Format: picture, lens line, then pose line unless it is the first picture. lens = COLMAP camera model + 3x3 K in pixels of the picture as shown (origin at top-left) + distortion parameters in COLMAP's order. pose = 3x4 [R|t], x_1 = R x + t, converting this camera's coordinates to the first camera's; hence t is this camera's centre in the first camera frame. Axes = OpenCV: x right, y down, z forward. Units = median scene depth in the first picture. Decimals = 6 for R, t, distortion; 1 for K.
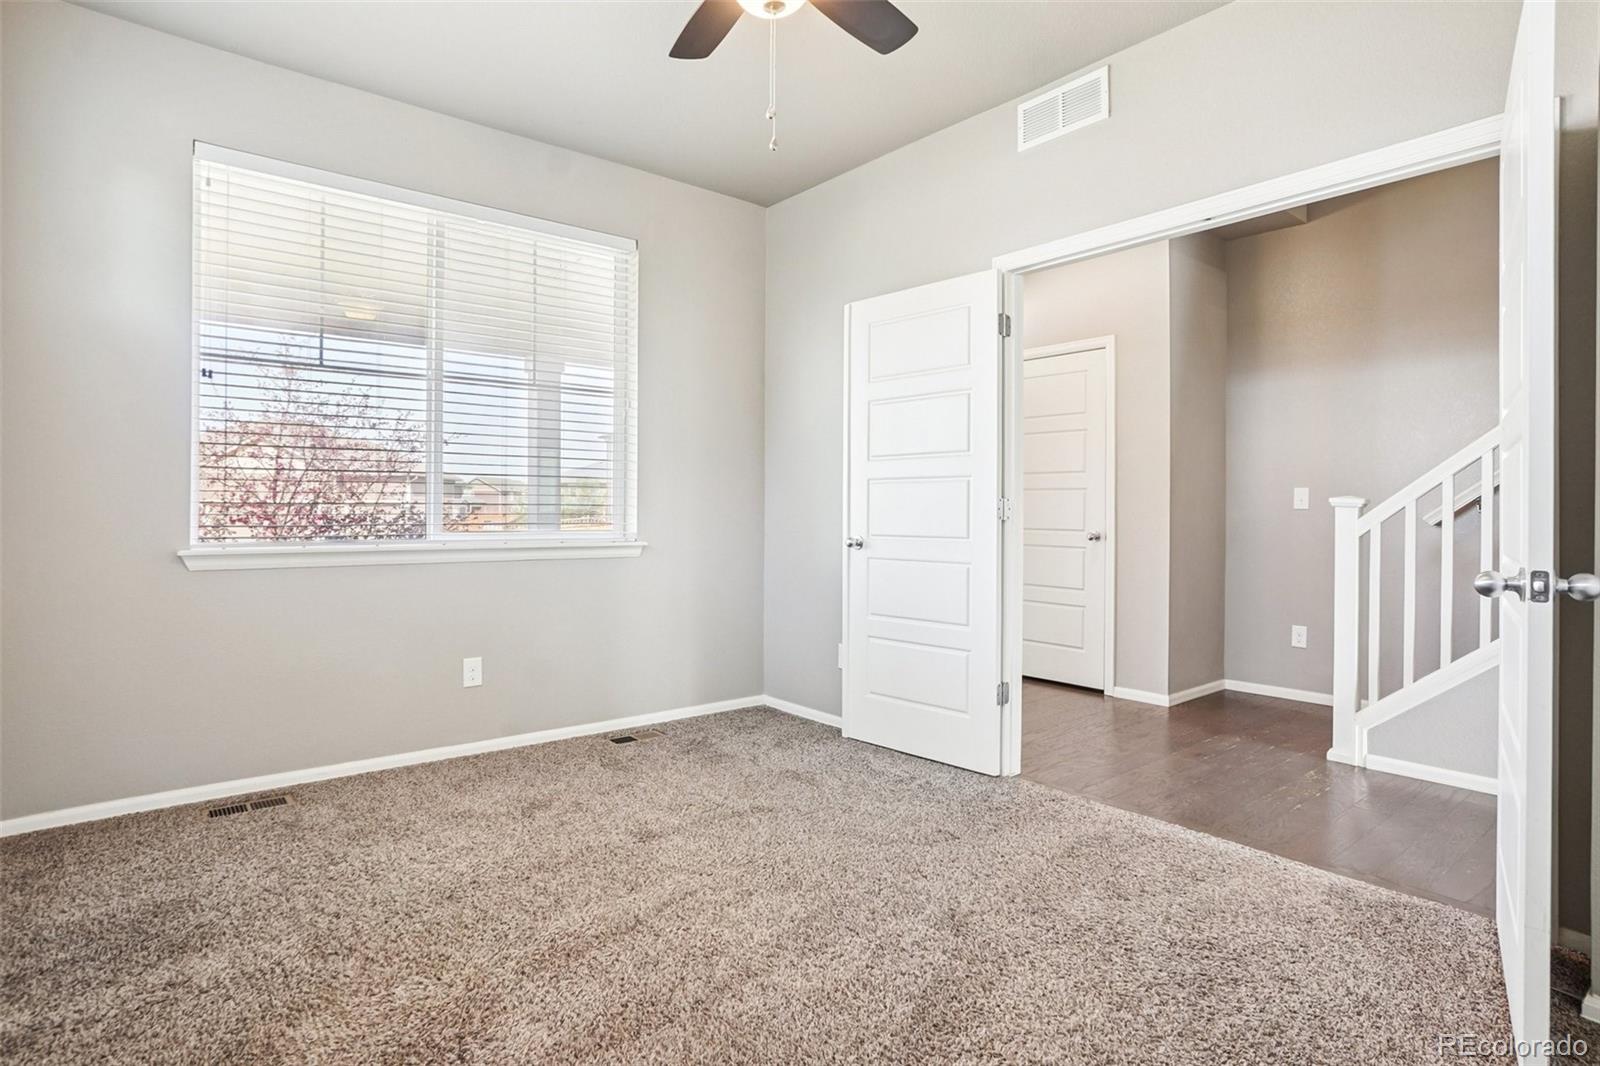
lens RADIAL K [[853.6, 0, 787.9], [0, 853.6, 506.0], [0, 0, 1]] dist [-0.096809, 0.058498]
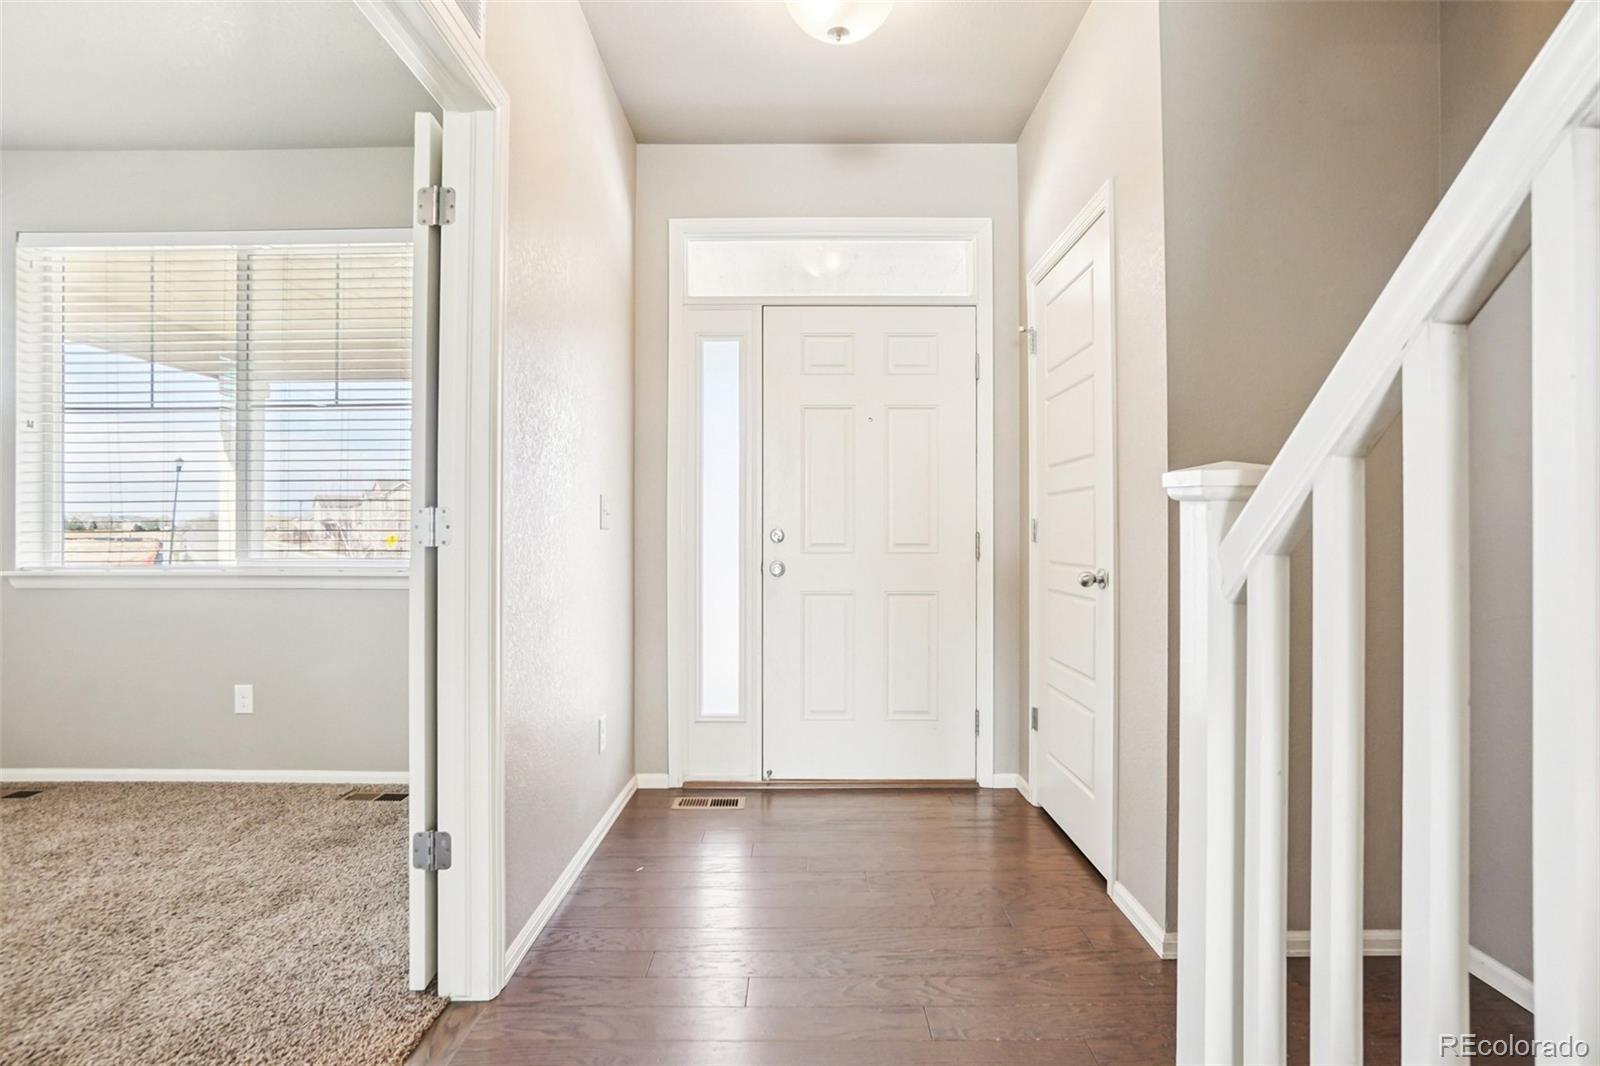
lens RADIAL K [[853.6, 0, 787.9], [0, 853.6, 506.0], [0, 0, 1]] dist [-0.096809, 0.058498]
pose [[0.758152, -0.033051, -0.651239, 0.770334], [0.014314, 0.999318, -0.034053, 0.012709], [0.651920, 0.016496, 0.758108, 0.690303]]
